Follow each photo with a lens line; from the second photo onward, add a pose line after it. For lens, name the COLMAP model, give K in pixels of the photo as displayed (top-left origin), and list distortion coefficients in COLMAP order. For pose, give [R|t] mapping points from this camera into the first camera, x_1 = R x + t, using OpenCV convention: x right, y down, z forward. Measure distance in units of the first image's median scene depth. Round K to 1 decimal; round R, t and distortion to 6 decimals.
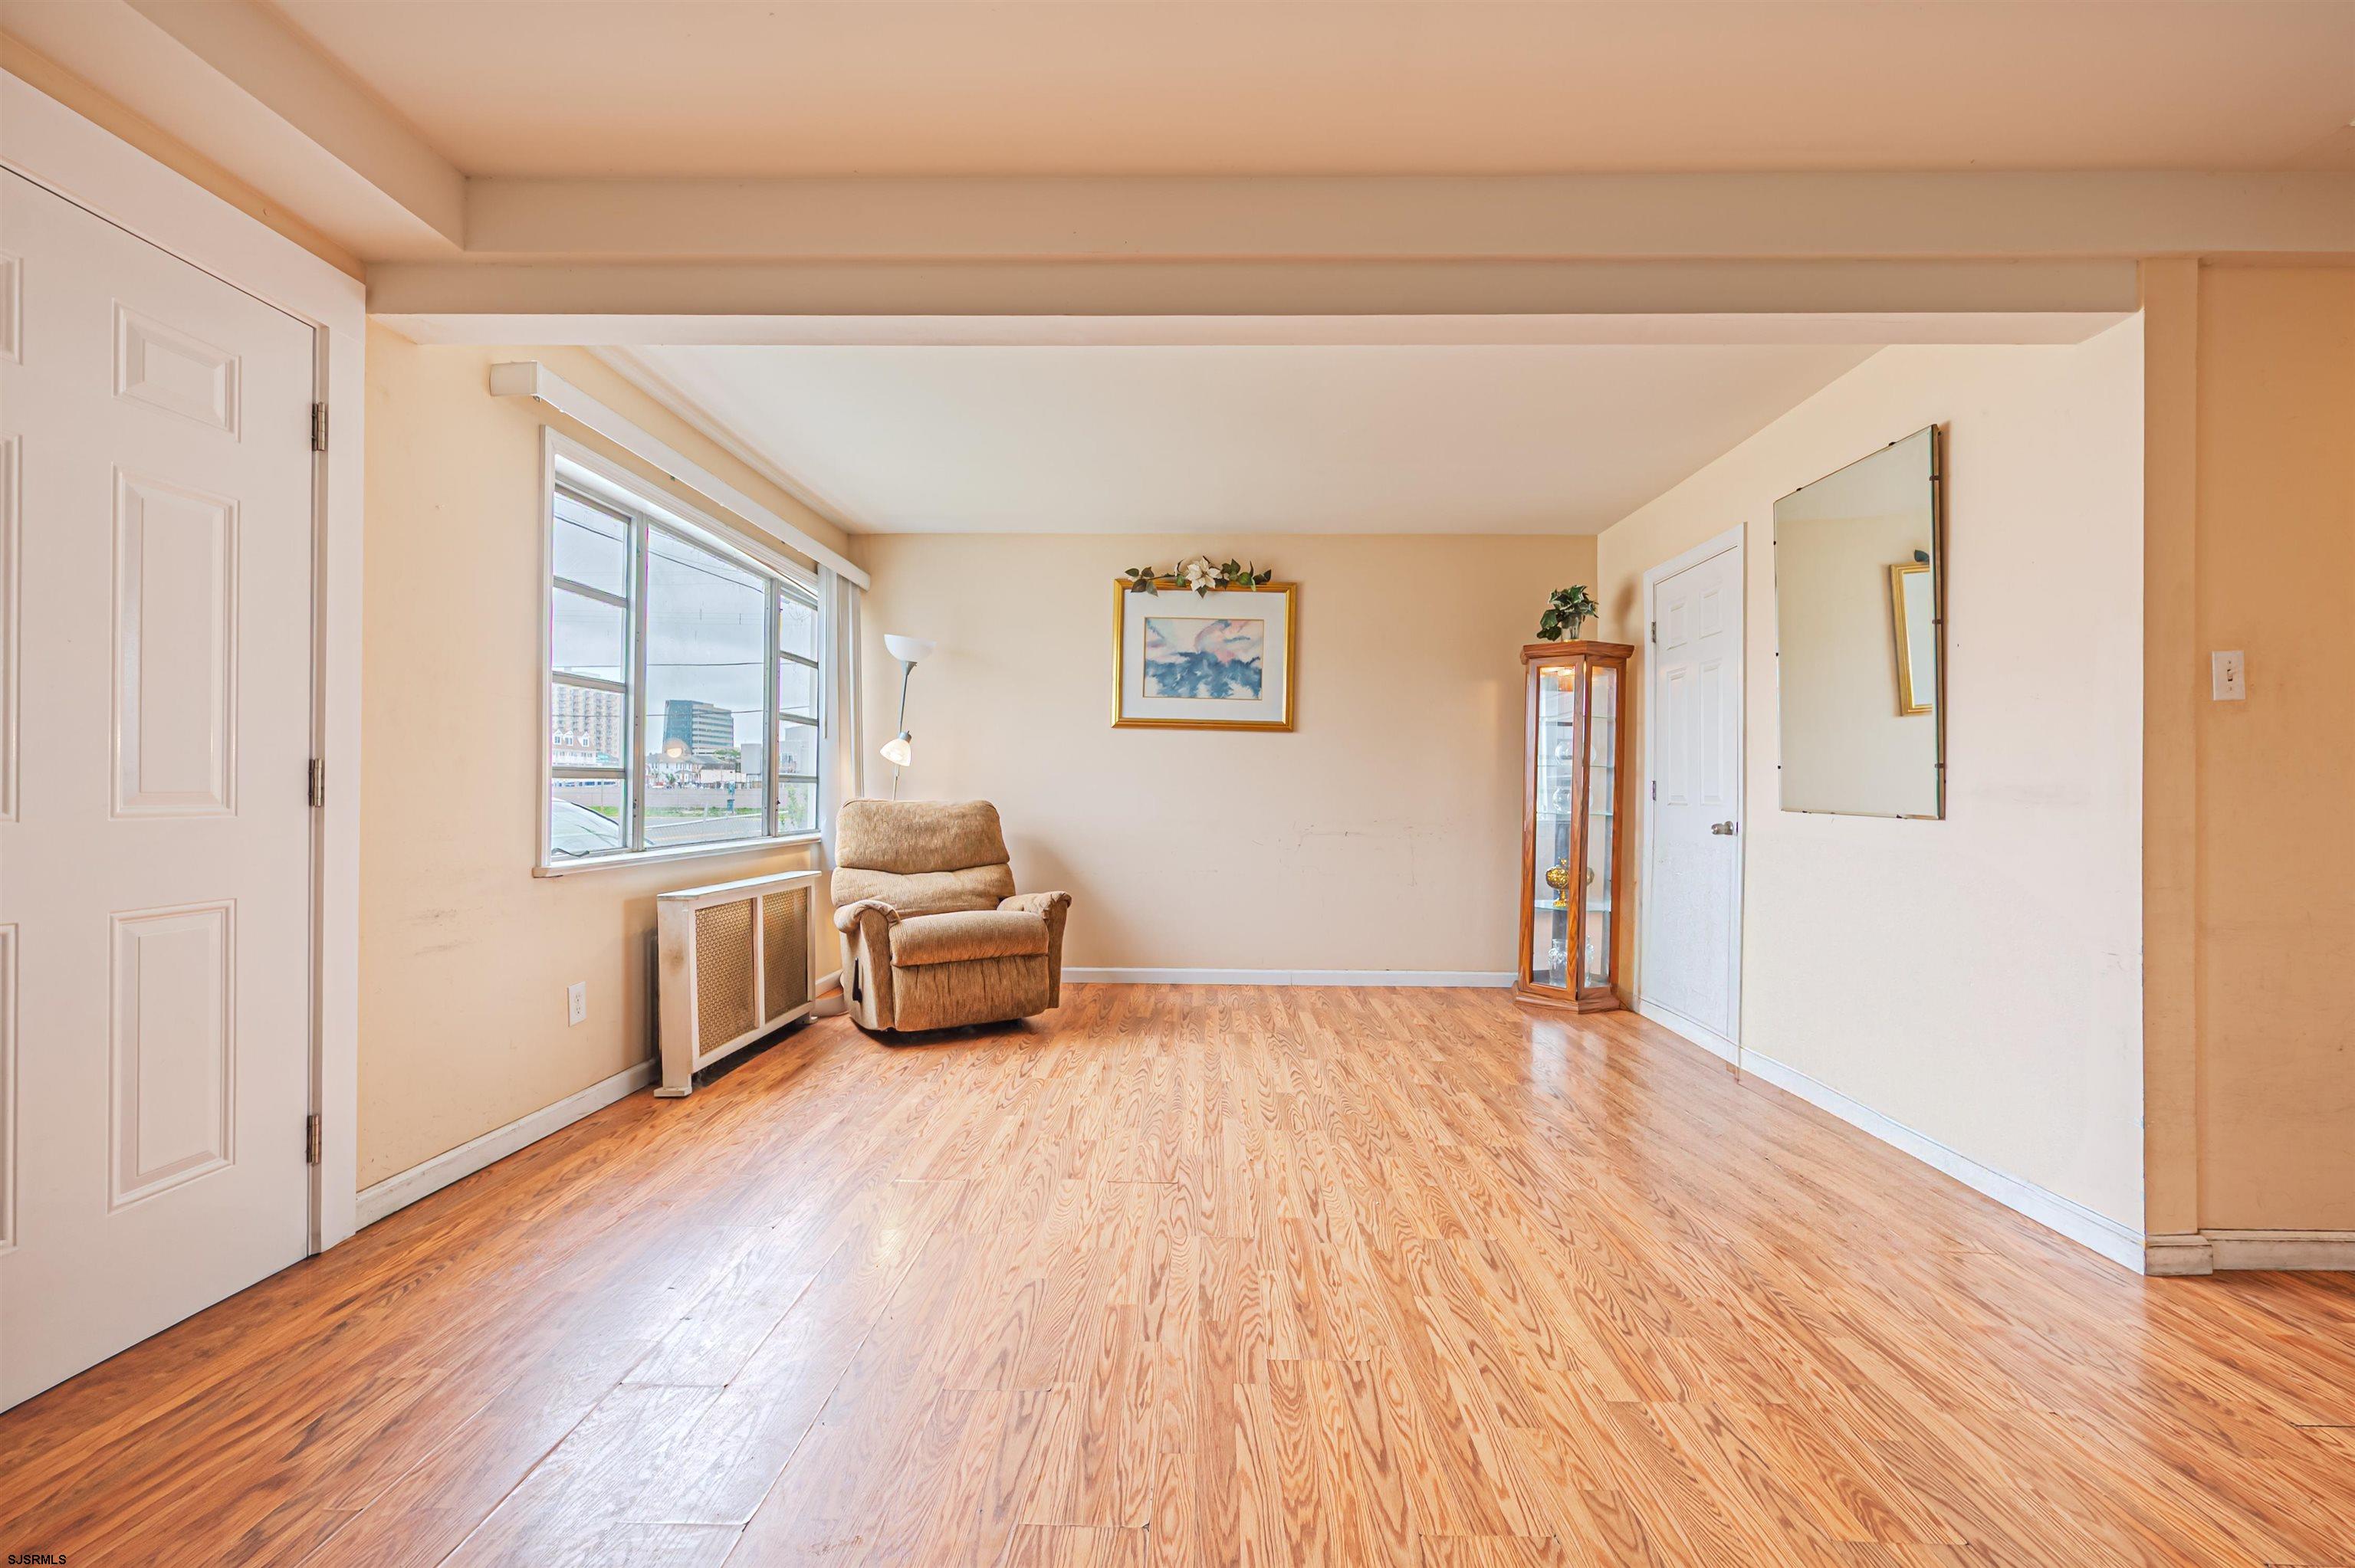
lens RADIAL K [[952.1, 0, 1182.3], [0, 952.1, 795.3], [0, 0, 1]] dist [-0.001280, 0.000114]
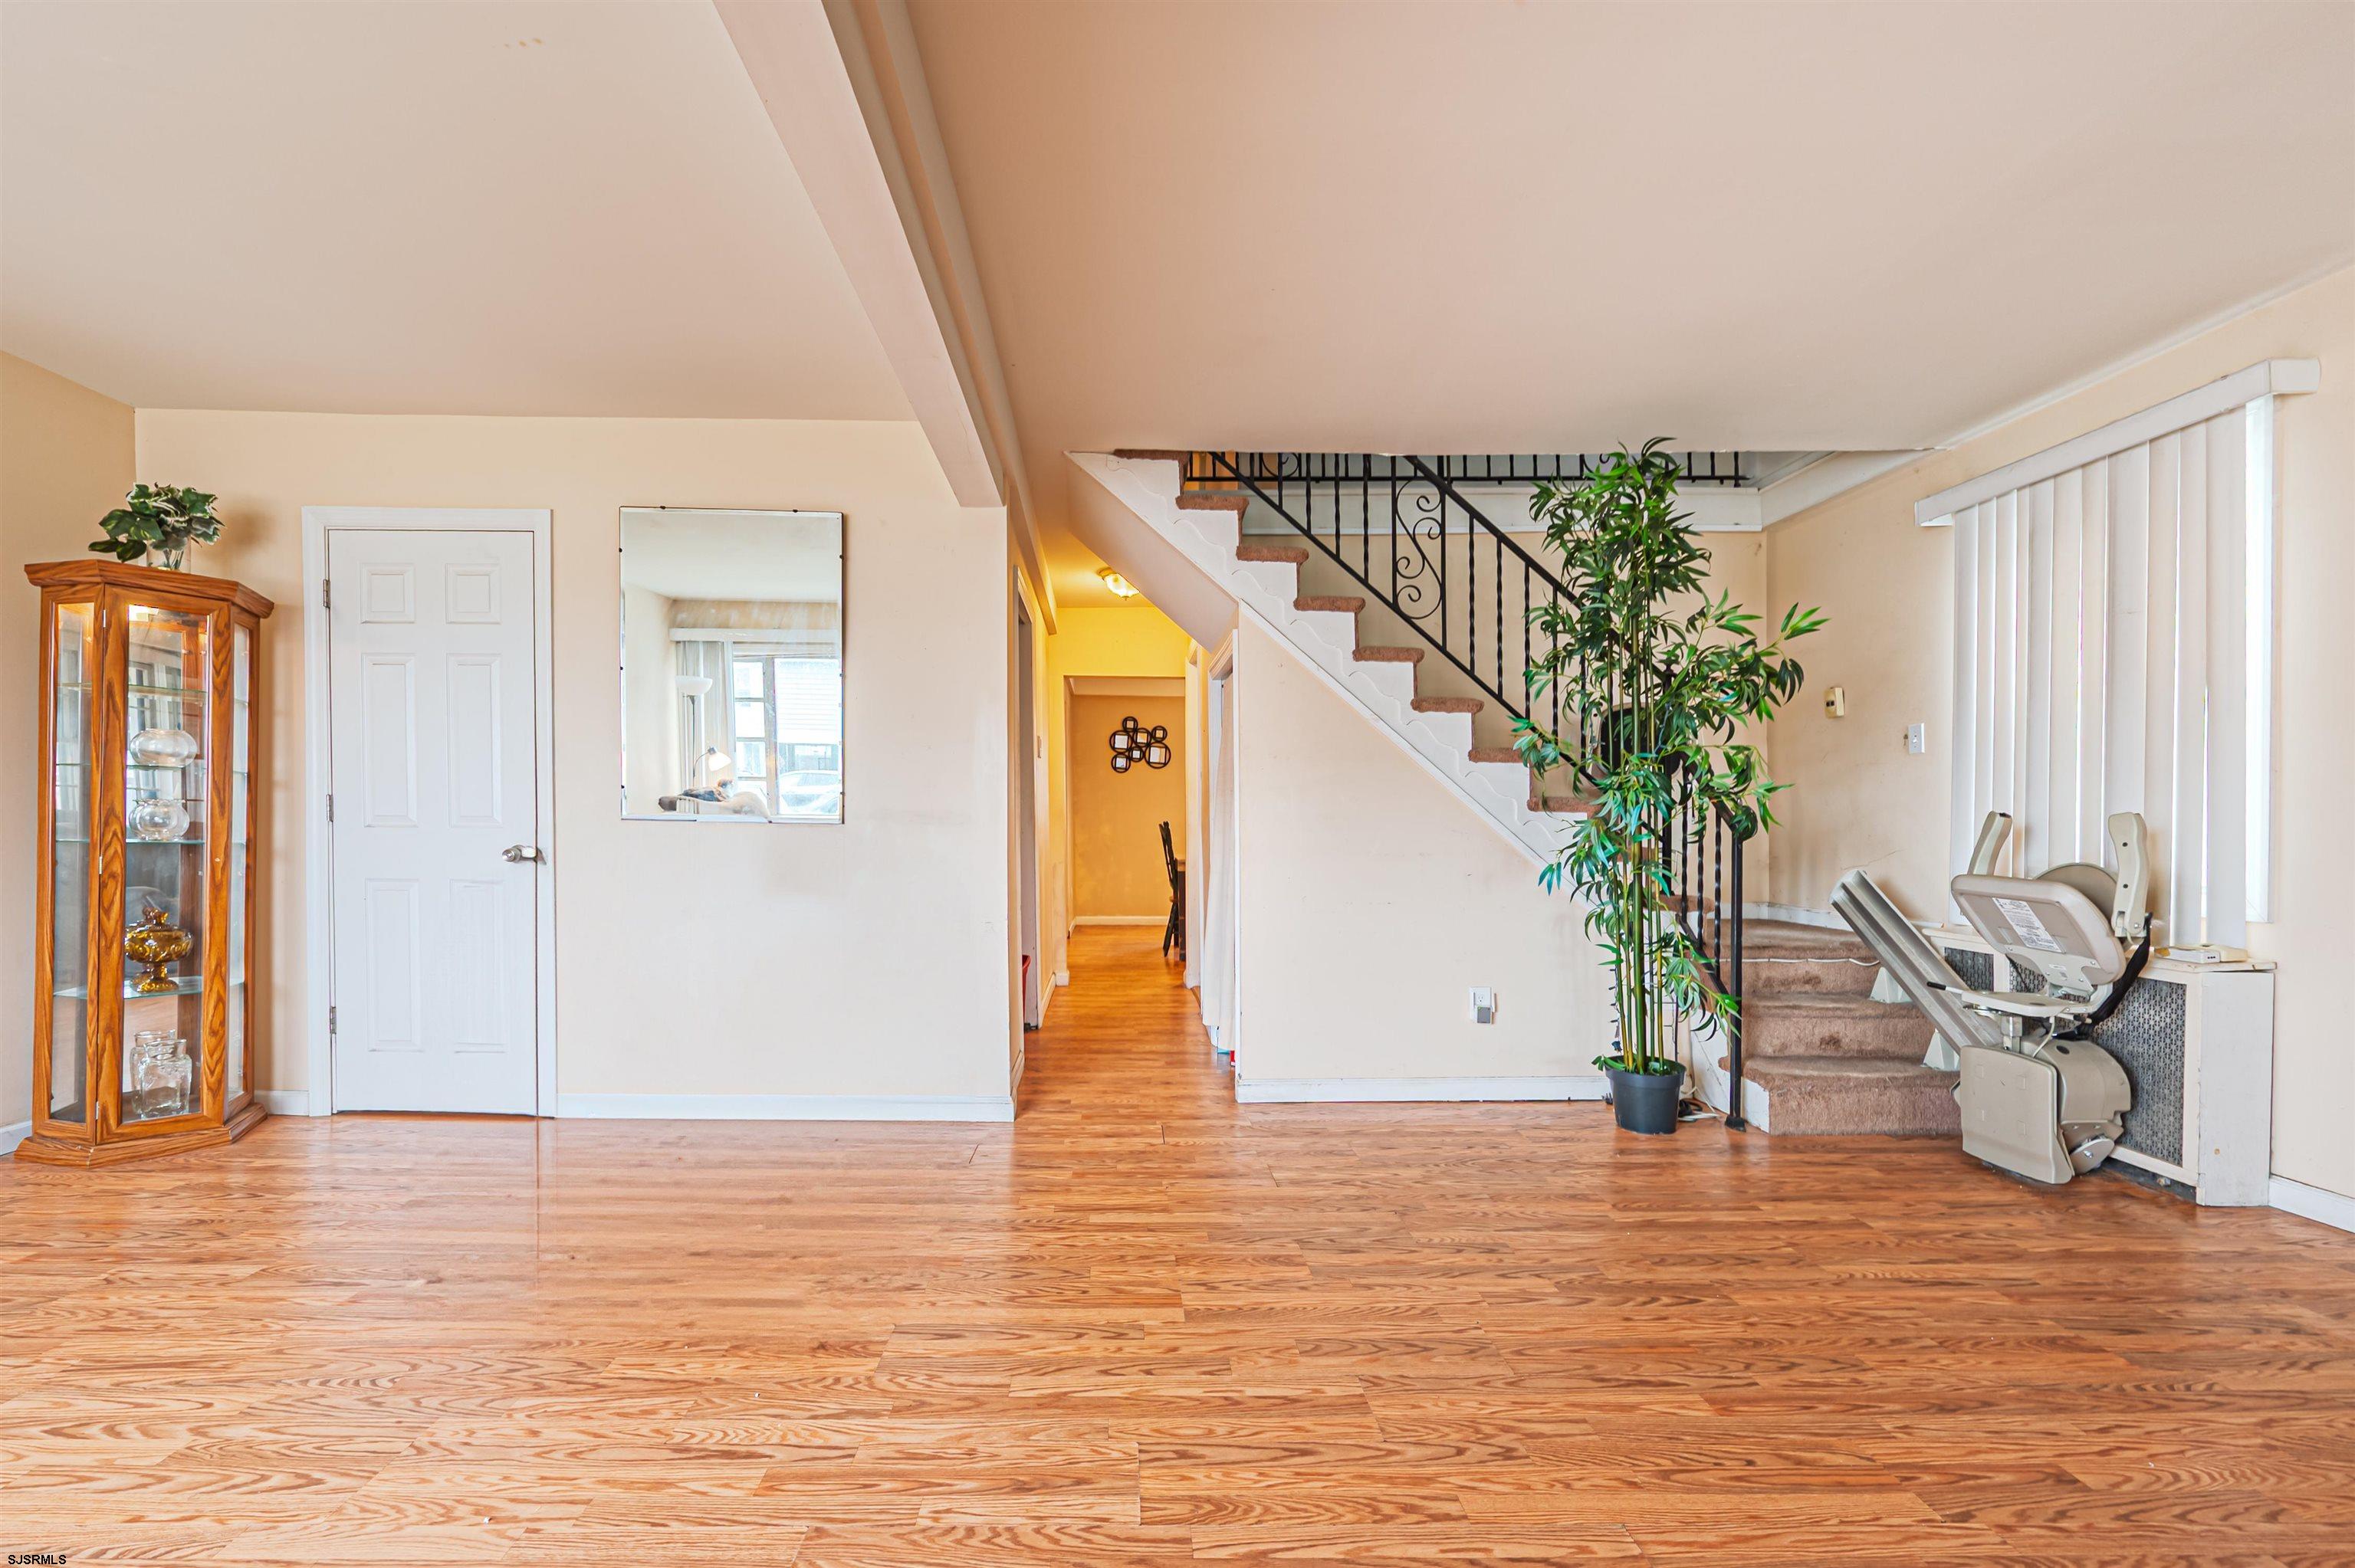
lens RADIAL K [[952.1, 0, 1140.4], [0, 952.1, 832.2], [0, 0, 1]] dist [-0.001280, 0.000114]
pose [[-0.036835, -0.016592, 0.999184, -0.534759], [-0.007848, 0.999836, 0.016313, -0.005829], [-0.999291, -0.007241, -0.036959, 0.782035]]
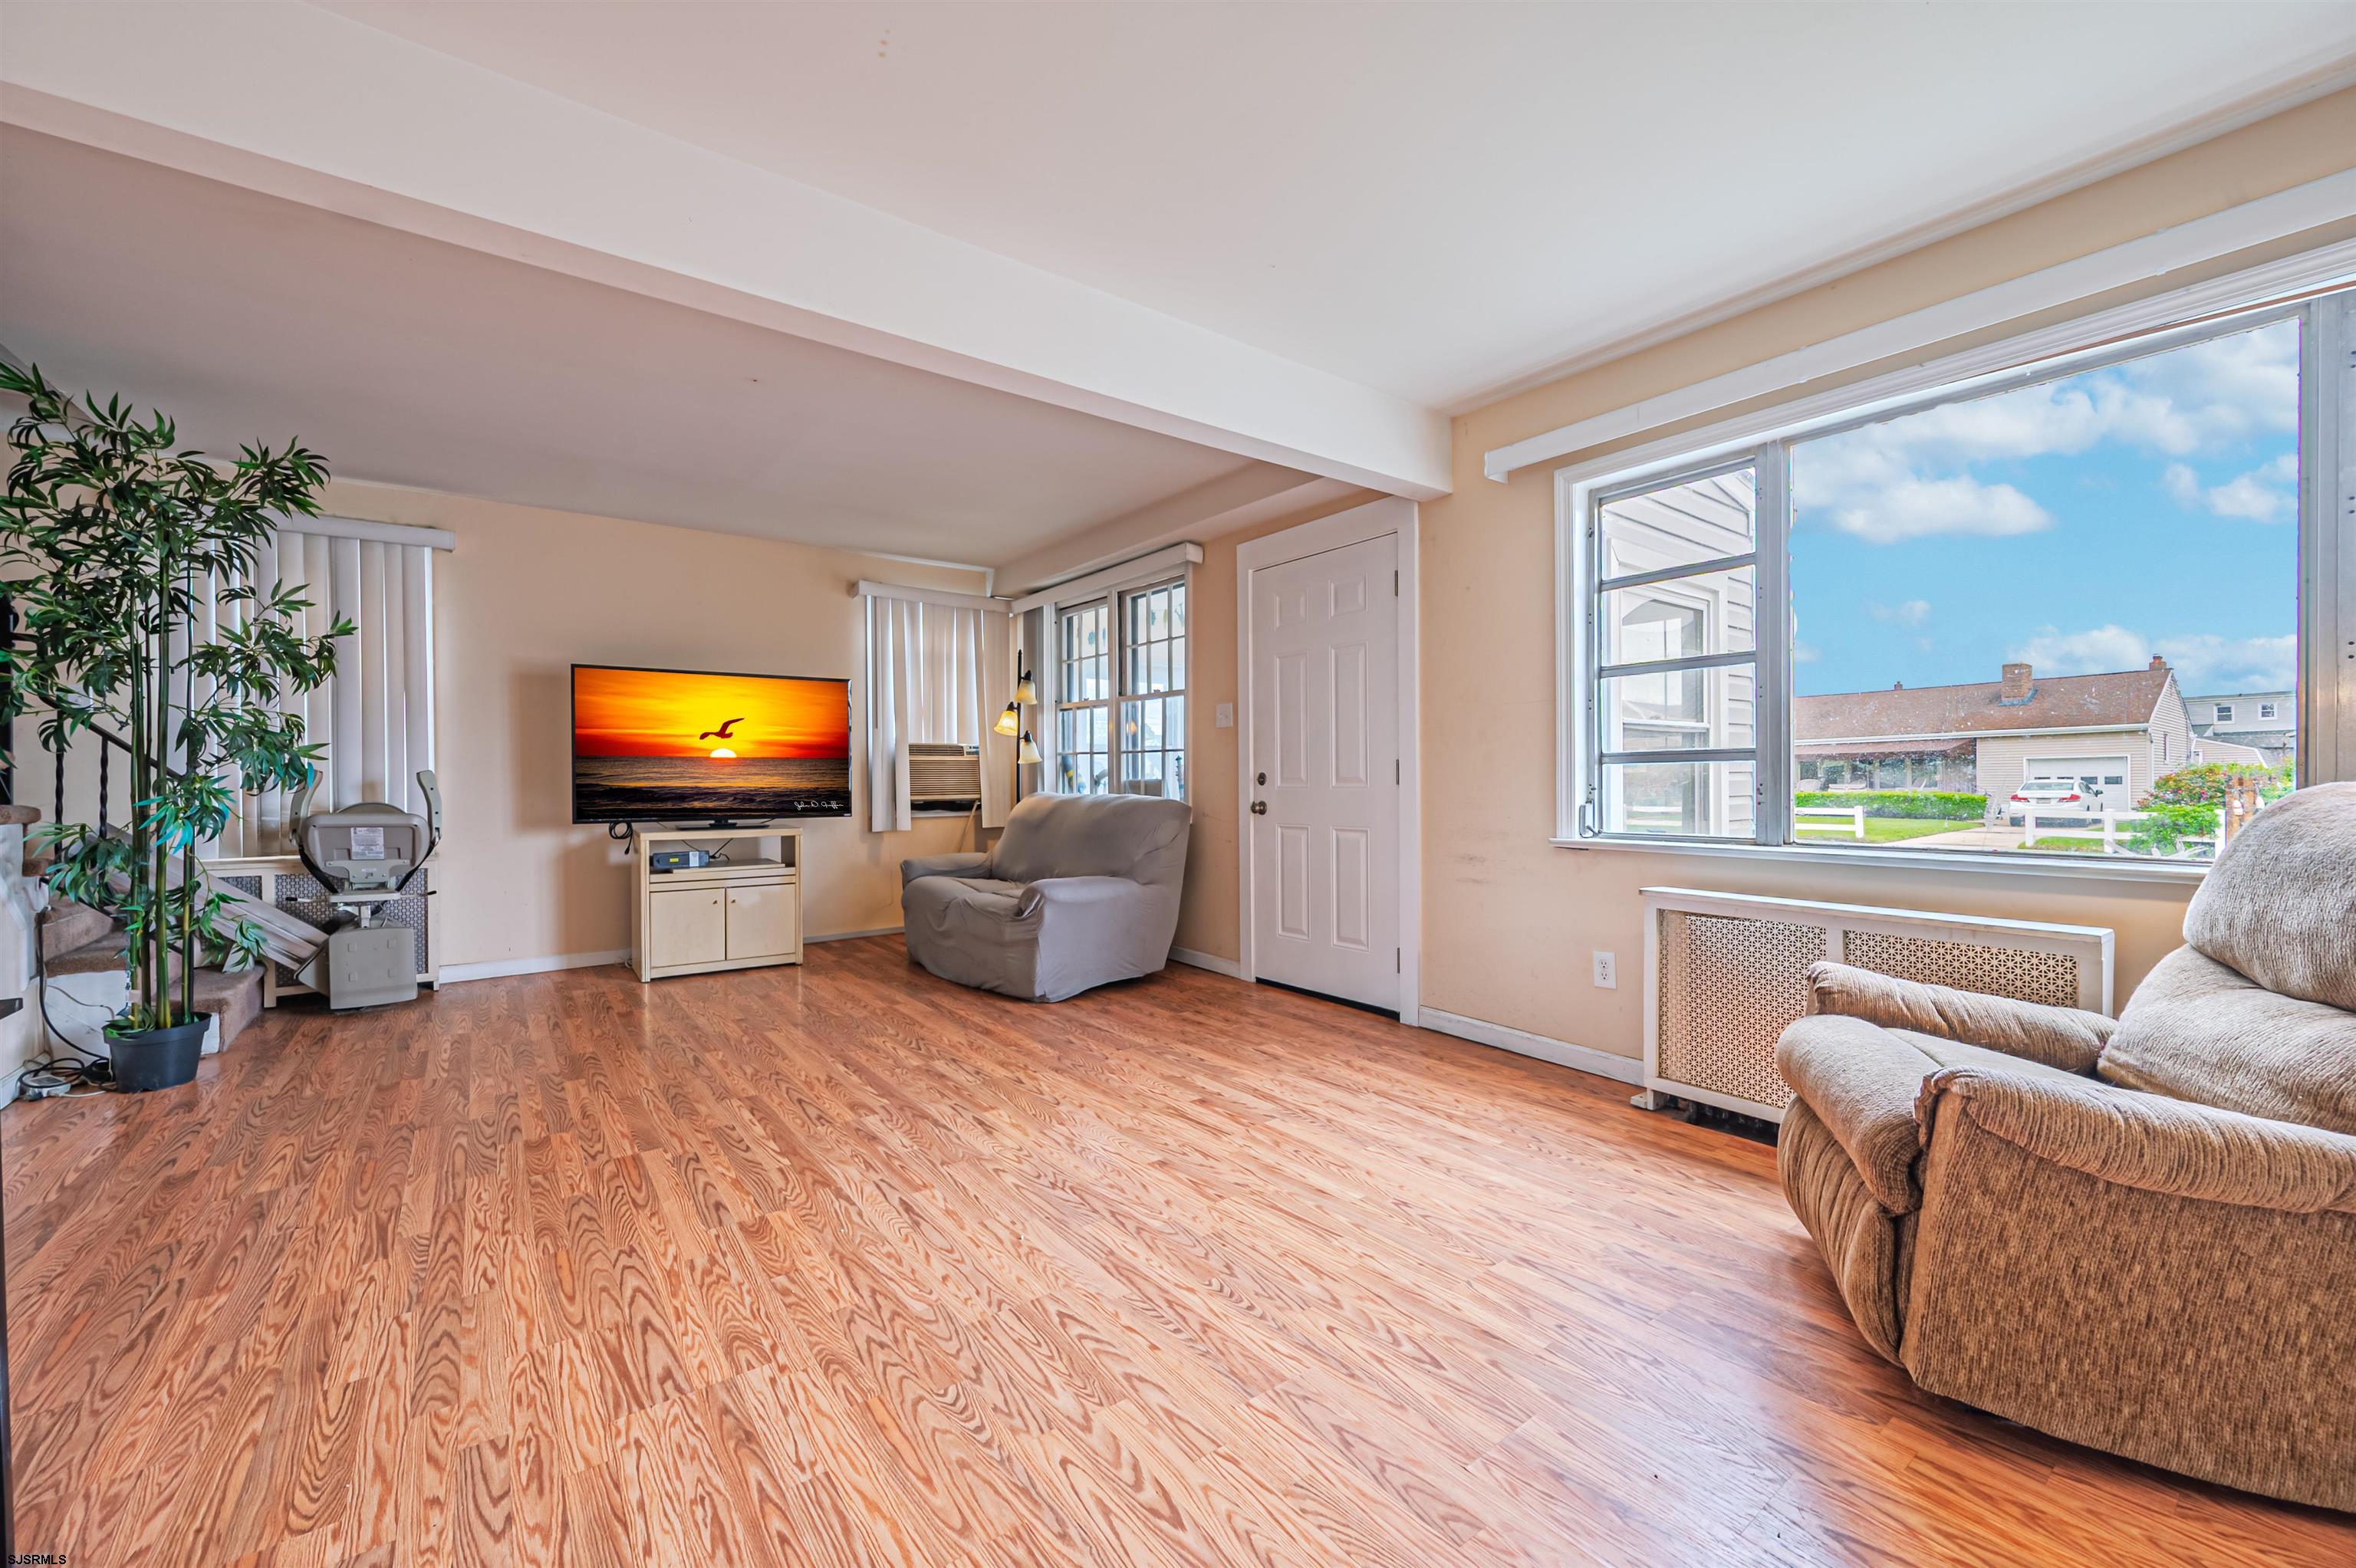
lens RADIAL K [[952.5, 0, 1180.8], [0, 952.5, 777.8], [0, 0, 1]] dist [-0.001280, 0.000114]
pose [[-0.786401, -0.002654, -0.617711, 0.535279], [-0.000762, 0.999994, -0.003326, 0.005159], [0.617716, -0.002145, -0.786398, 2.000587]]
